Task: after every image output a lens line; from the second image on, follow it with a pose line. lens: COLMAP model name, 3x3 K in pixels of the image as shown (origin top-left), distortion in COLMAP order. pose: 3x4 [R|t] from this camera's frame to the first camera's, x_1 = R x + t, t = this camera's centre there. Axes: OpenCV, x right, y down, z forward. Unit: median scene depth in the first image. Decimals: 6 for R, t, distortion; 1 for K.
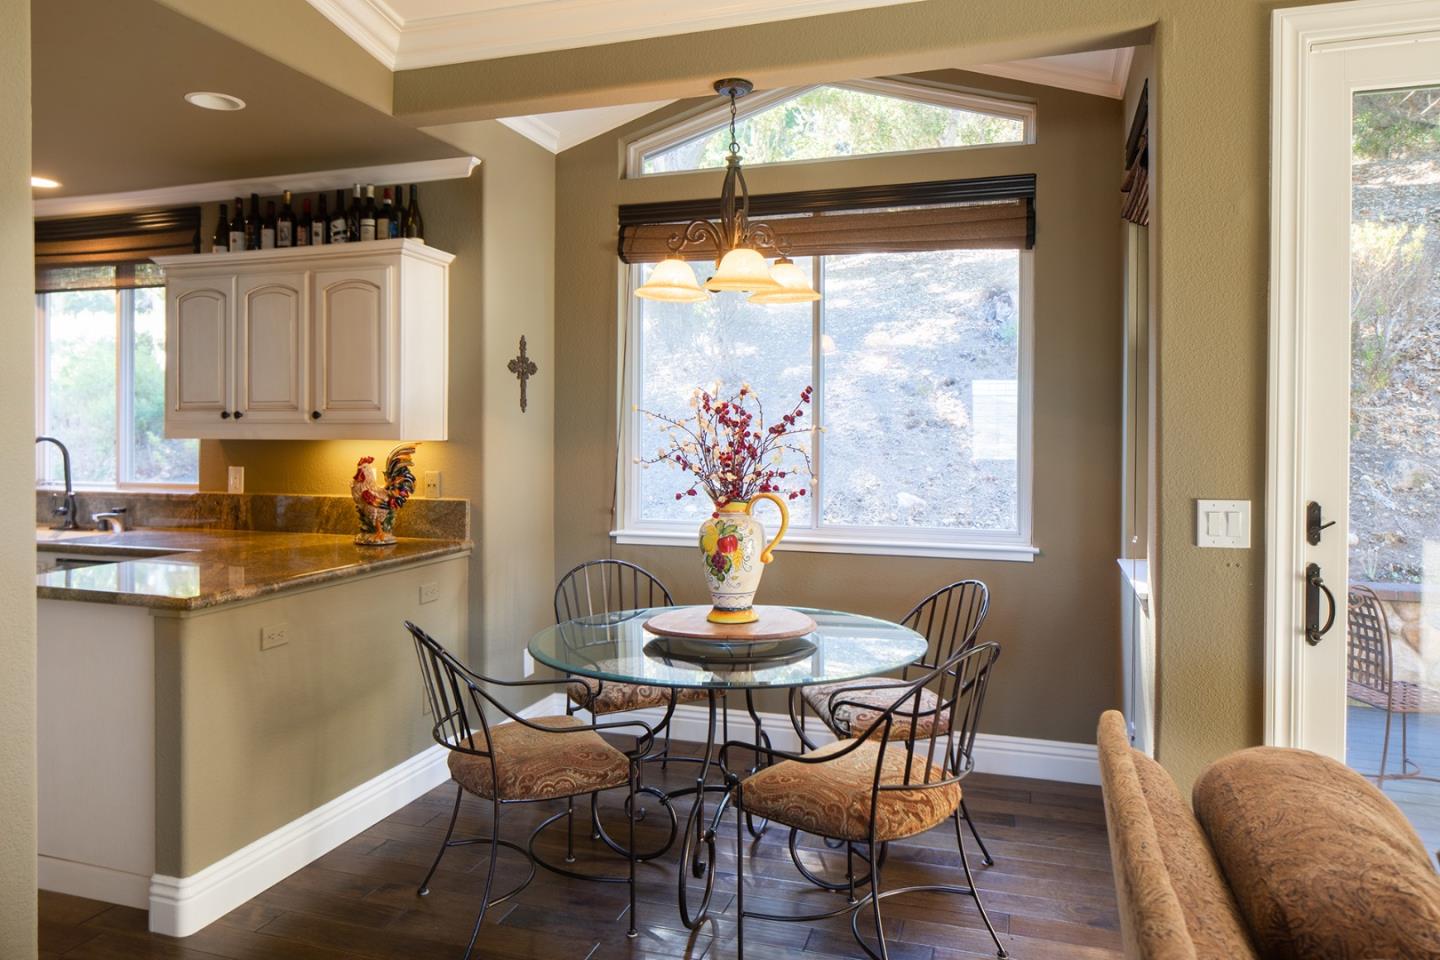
lens RADIAL K [[973.5, 0, 714.7], [0, 973.5, 436.9], [0, 0, 1]] dist [0.003535, 0.002462]
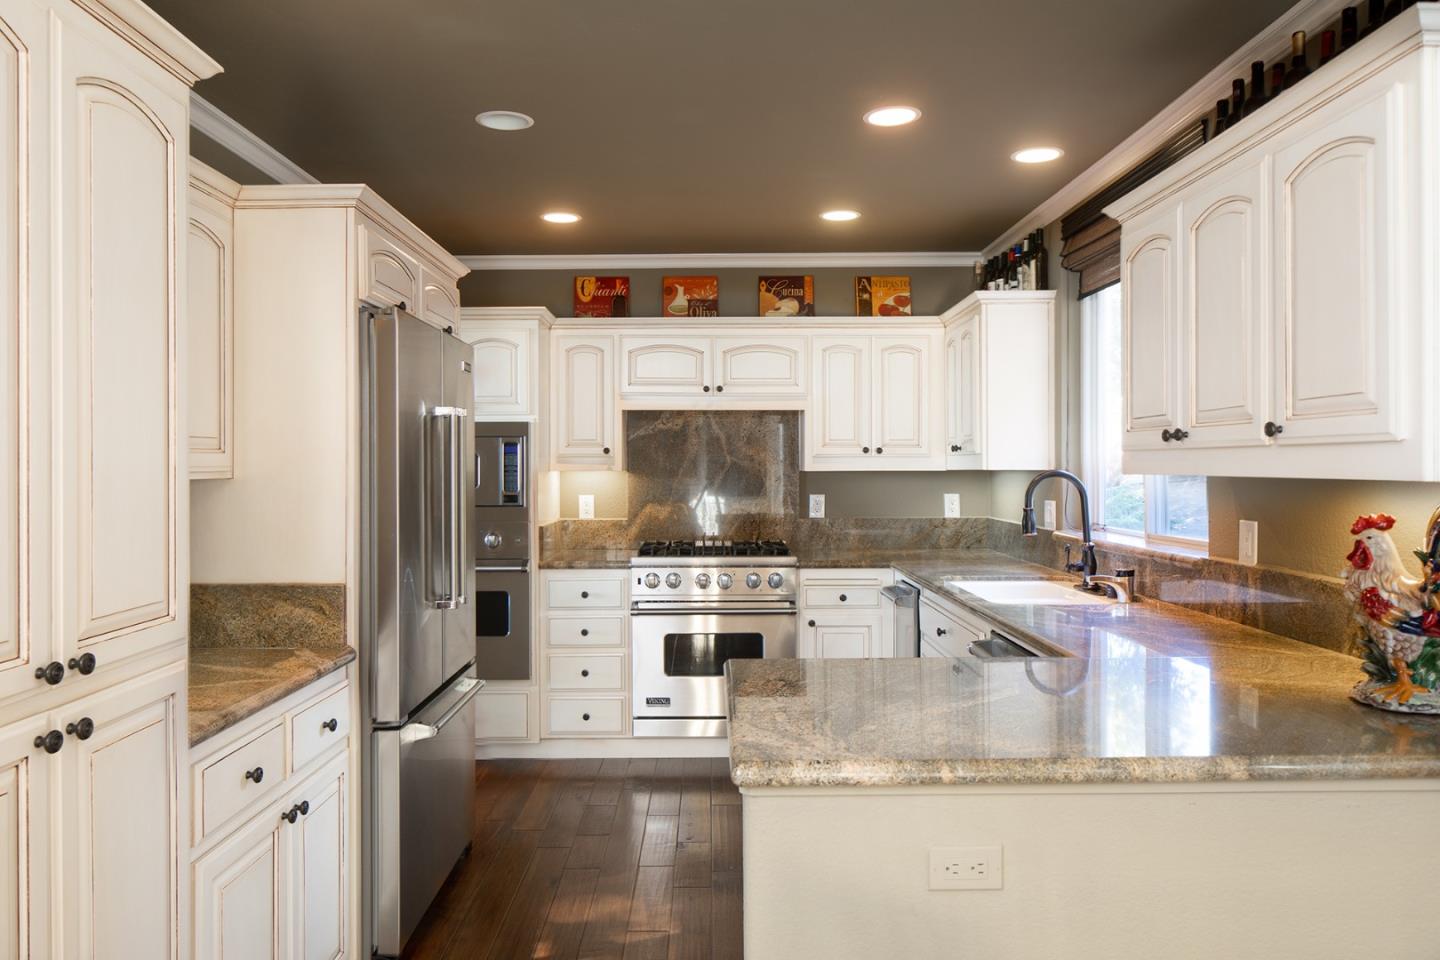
lens RADIAL K [[1003.0, 0, 716.7], [0, 1003.0, 464.3], [0, 0, 1]] dist [0.002919, 0.001556]
pose [[0.313324, -0.002031, -0.949644, -0.000445], [-0.003239, 0.999990, -0.003207, -0.001277], [0.949641, 0.004081, 0.313314, 0.488086]]
